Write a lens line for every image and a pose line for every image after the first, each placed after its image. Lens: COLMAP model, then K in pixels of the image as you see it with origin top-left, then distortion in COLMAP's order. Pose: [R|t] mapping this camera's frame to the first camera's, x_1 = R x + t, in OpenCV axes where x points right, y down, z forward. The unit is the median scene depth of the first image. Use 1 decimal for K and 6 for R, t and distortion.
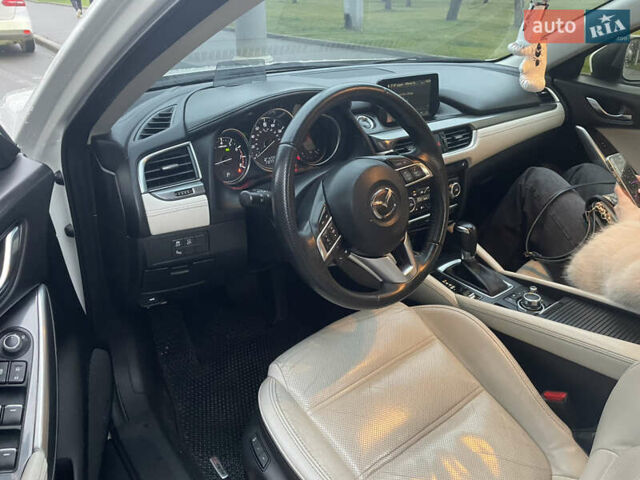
lens RADIAL K [[485.8, 0, 321.1], [0, 485.8, 226.8], [0, 0, 1]] dist [0.100606, -0.125951]
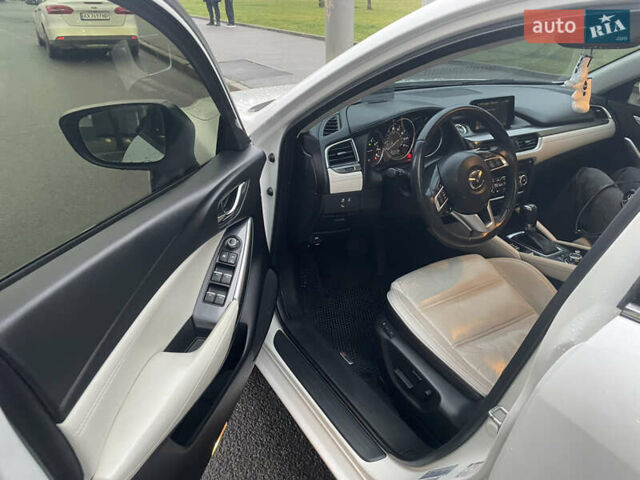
lens RADIAL K [[485.8, 0, 321.1], [0, 485.8, 226.8], [0, 0, 1]] dist [0.100606, -0.125951]
pose [[0.991964, 0.054919, -0.113984, -0.160986], [-0.056144, 0.998394, -0.007566, 0.127440], [0.113385, 0.013904, 0.993454, -0.567806]]
